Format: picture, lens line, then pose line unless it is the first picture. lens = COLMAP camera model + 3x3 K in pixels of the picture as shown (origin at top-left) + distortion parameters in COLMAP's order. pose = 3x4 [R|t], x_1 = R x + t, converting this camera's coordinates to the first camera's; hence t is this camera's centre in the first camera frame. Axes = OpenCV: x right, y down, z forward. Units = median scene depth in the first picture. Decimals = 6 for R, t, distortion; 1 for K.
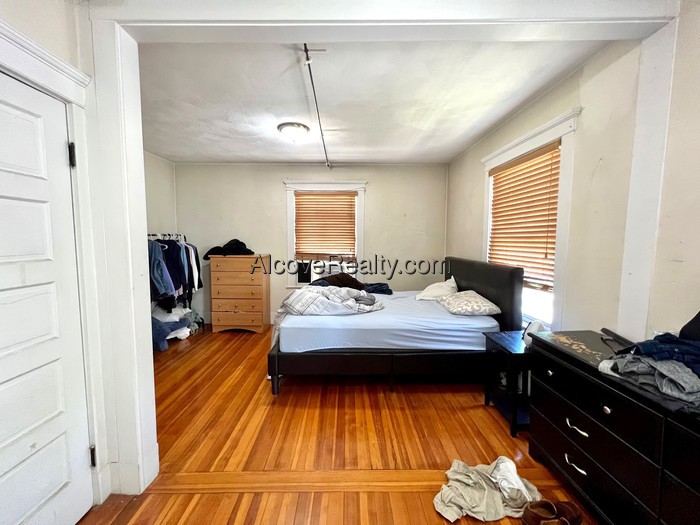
lens RADIAL K [[280.4, 0, 350.0], [0, 280.4, 262.5], [0, 0, 1]] dist [0.000064, -0.000047]
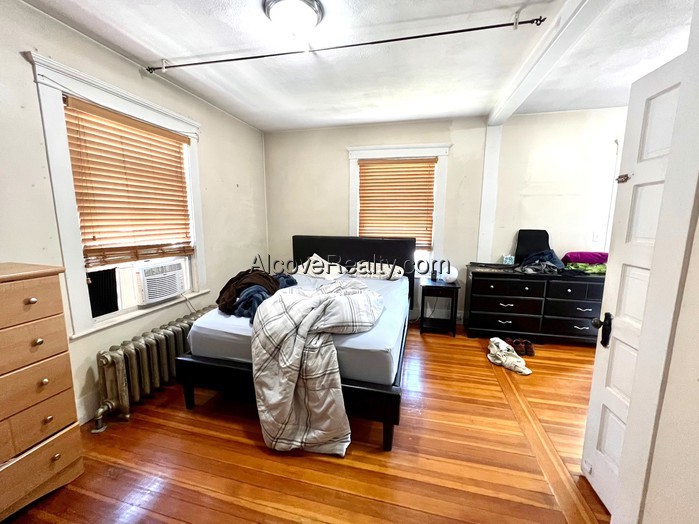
lens RADIAL K [[283.3, 0, 349.5], [0, 283.3, 262.0], [0, 0, 1]] dist [-0.015680, -0.000159]
pose [[0.246435, -0.150529, 0.957398, -0.682263], [0.073239, 0.987932, 0.136479, -0.061462], [-0.966388, 0.036485, 0.254485, 0.704352]]
